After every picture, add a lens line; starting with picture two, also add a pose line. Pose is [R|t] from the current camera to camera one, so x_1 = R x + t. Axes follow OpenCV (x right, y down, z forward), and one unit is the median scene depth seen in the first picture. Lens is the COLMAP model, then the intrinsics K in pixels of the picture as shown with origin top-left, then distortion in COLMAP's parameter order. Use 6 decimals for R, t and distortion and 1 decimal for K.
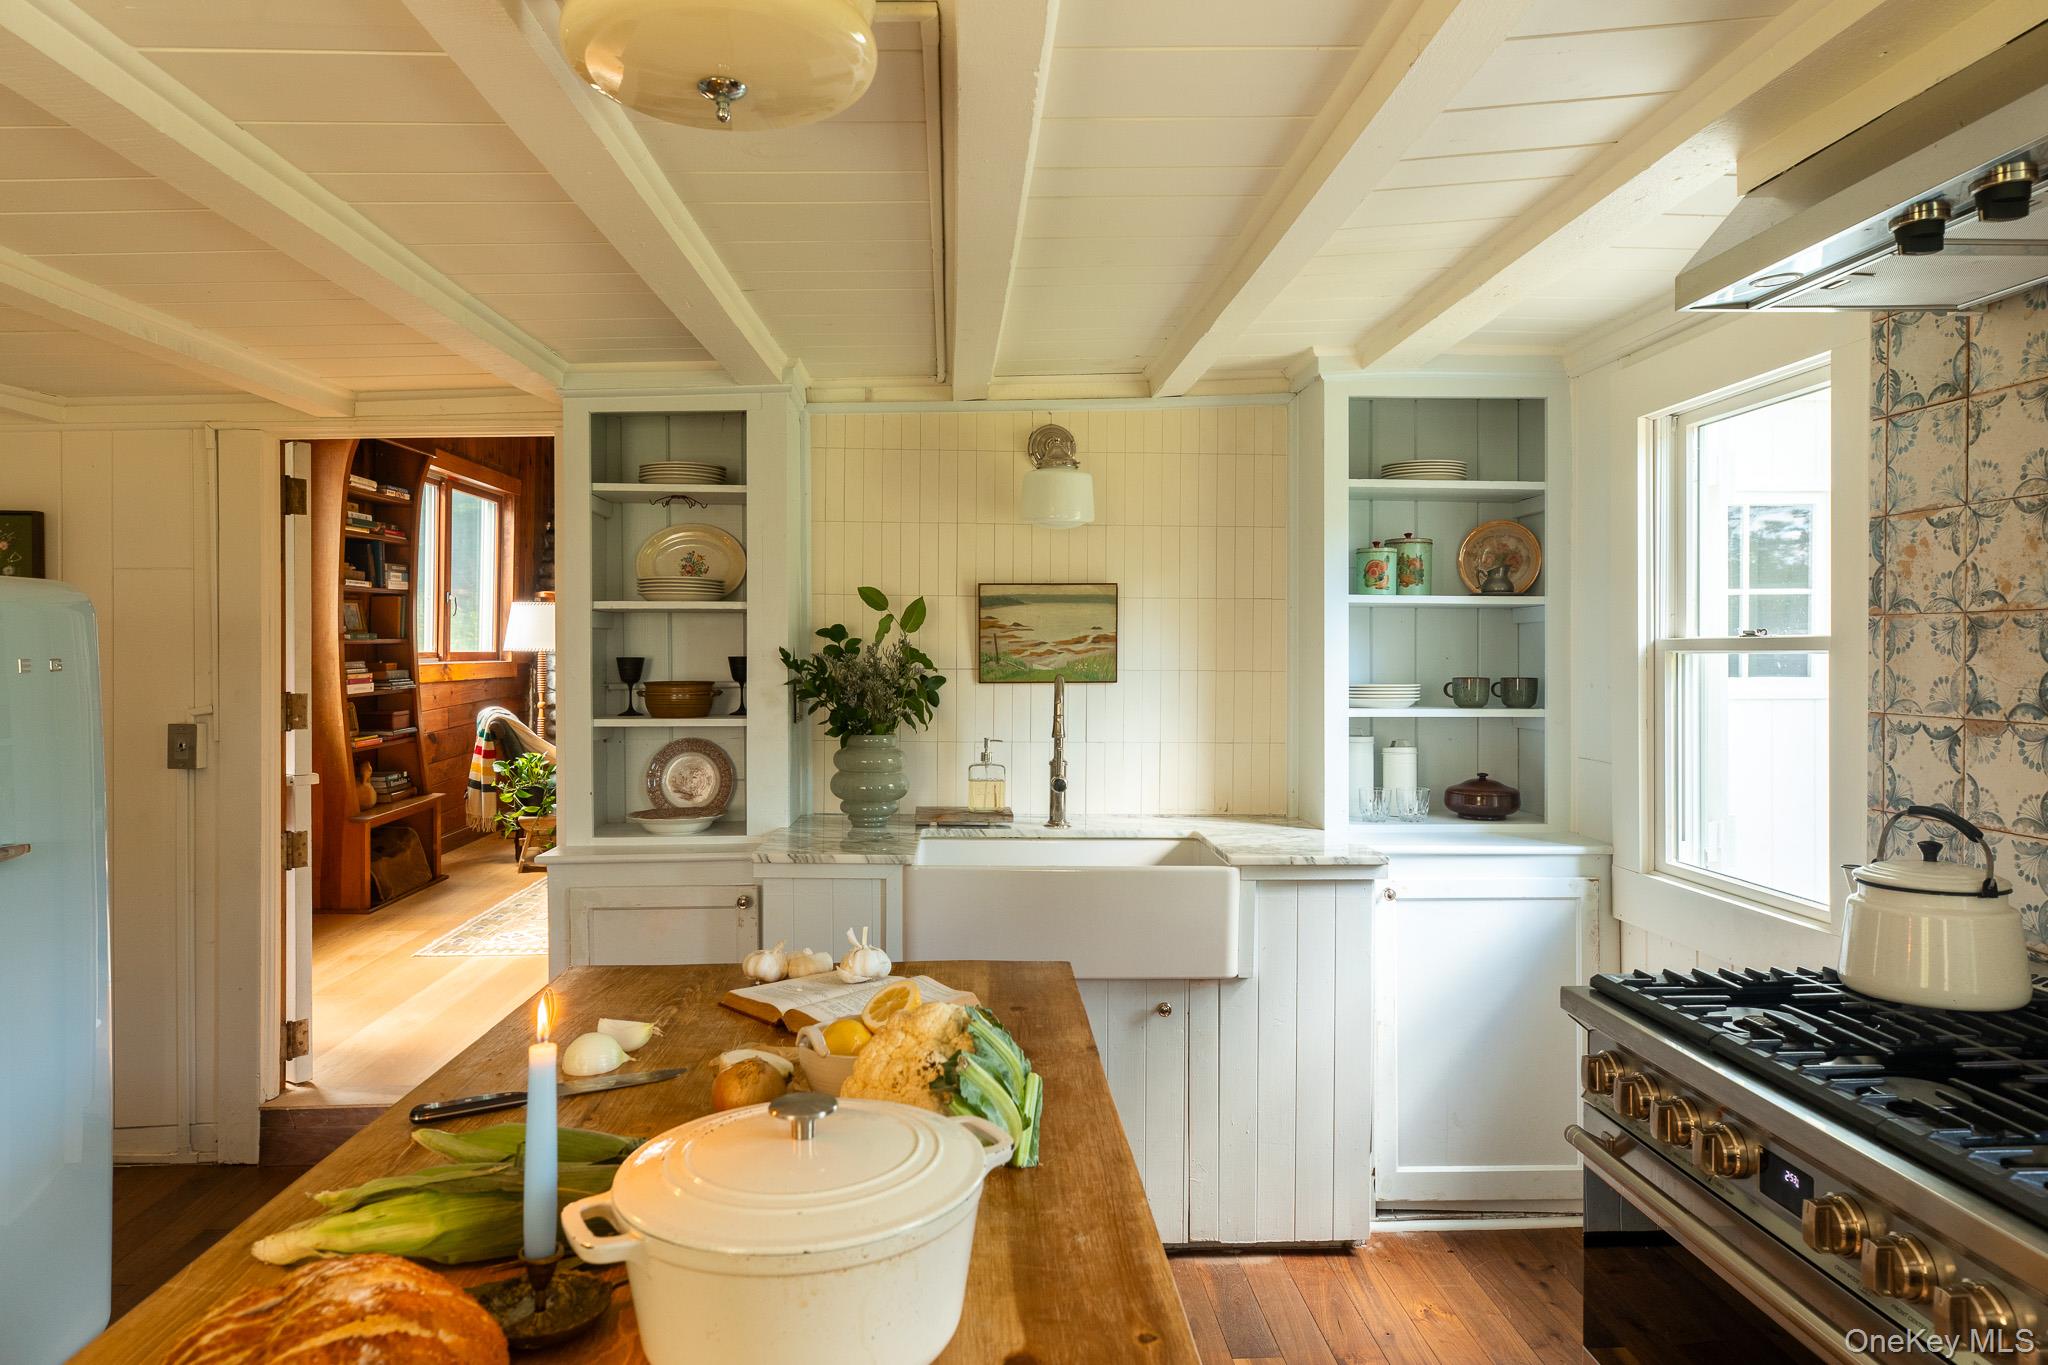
lens RADIAL K [[1347.7, 0, 1019.7], [0, 1347.7, 687.2], [0, 0, 1]] dist [-0.005036, 0.000059]
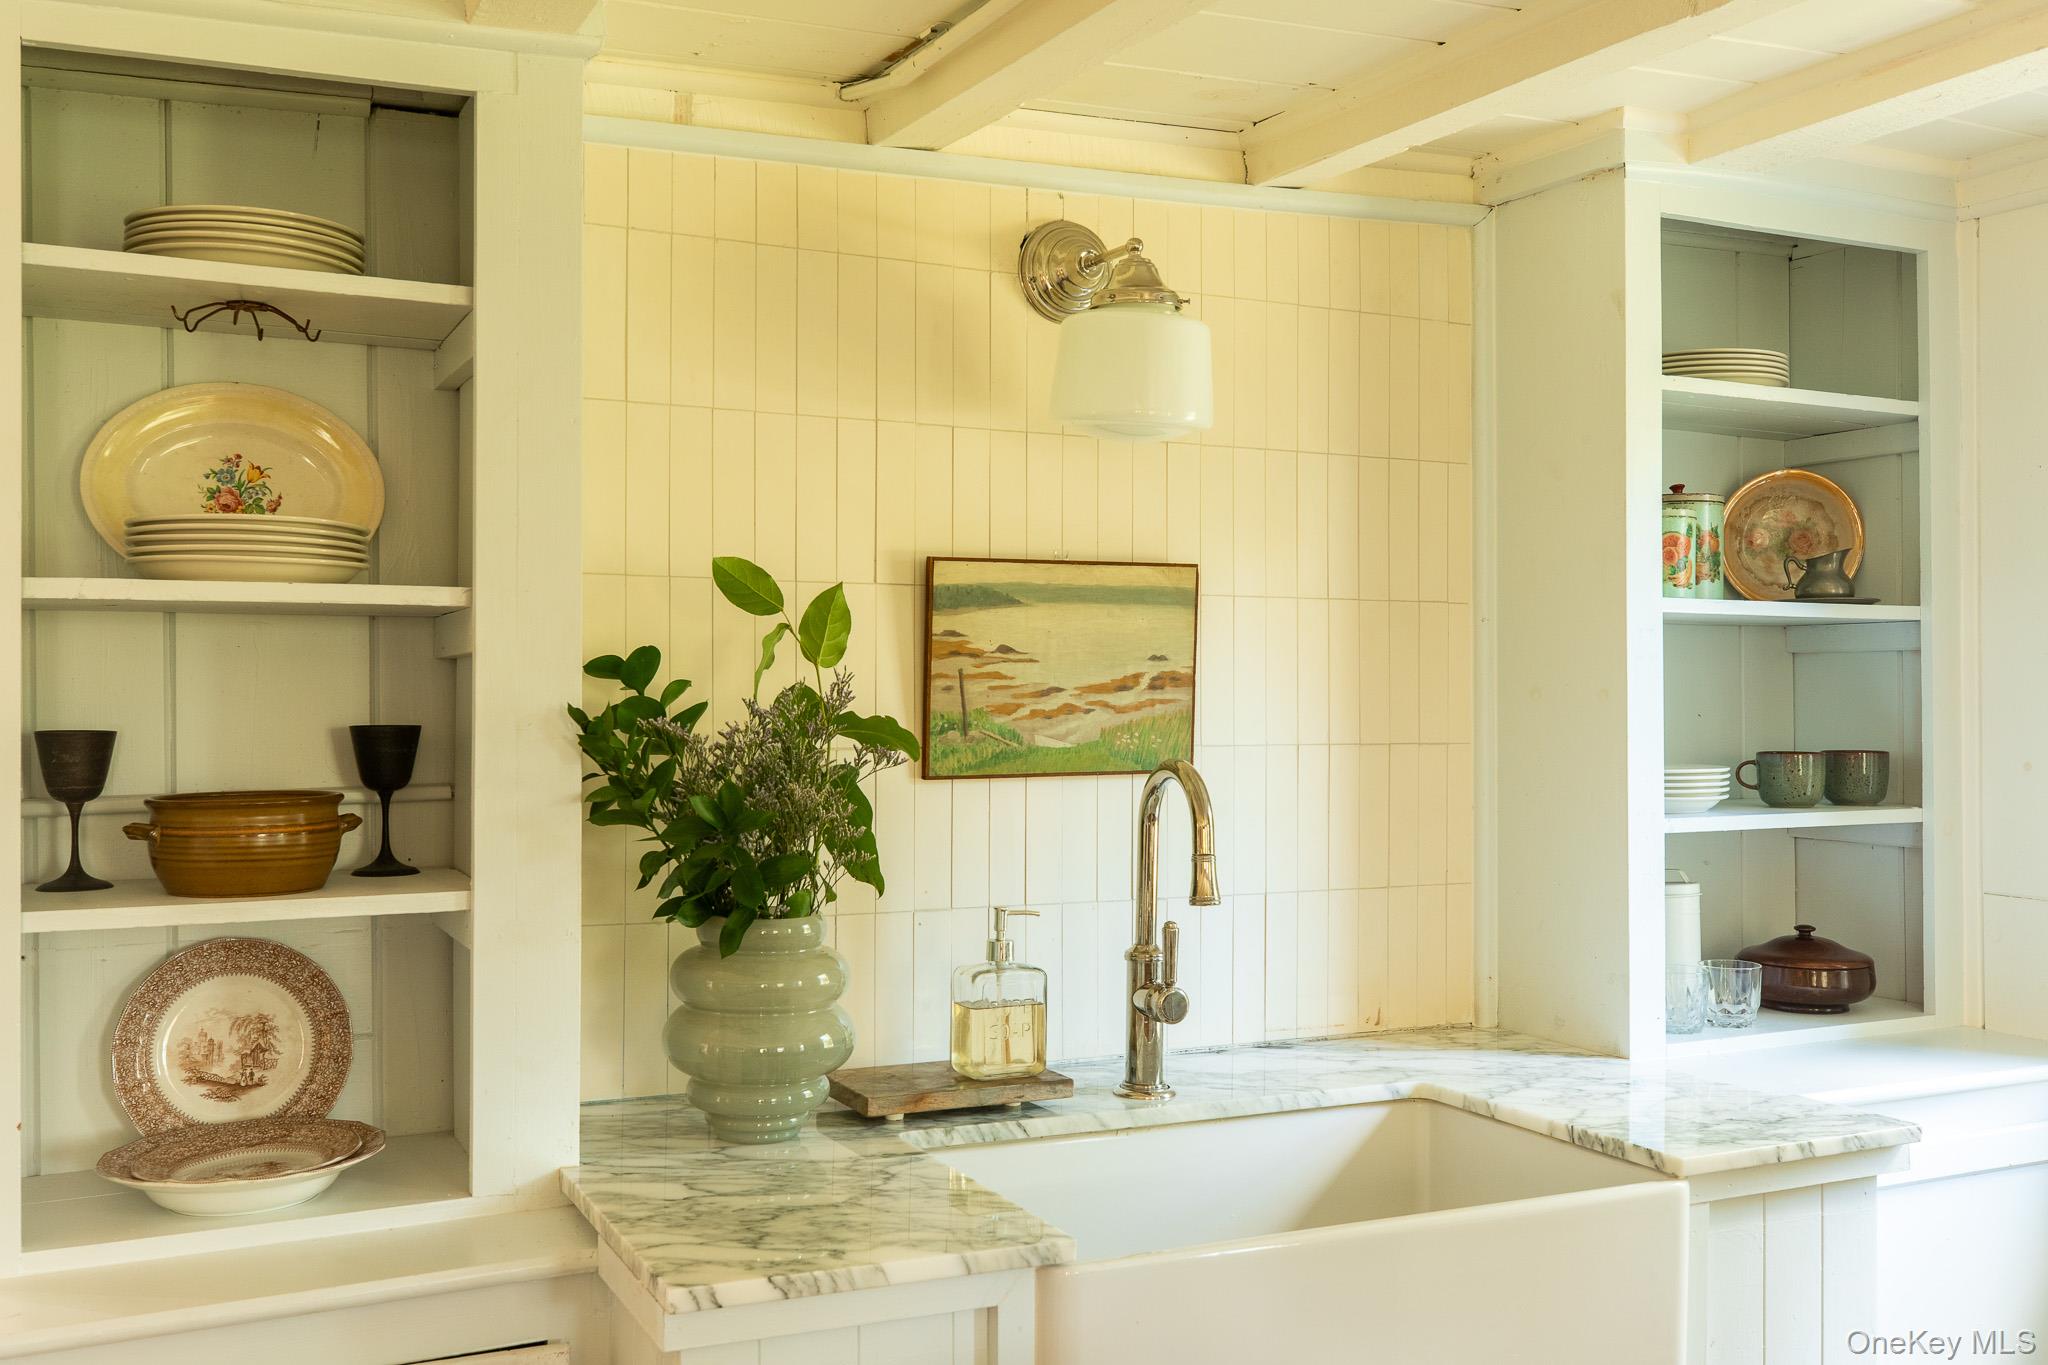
lens RADIAL K [[1937.8, 0, 1023.9], [0, 1937.8, 675.5], [0, 0, 1]] dist [0.005792, 0.000000]
pose [[0.911060, 0.001438, 0.412271, -0.271178], [0.010980, 0.999555, -0.027751, -0.019680], [-0.412127, 0.029810, 0.910639, 0.408764]]
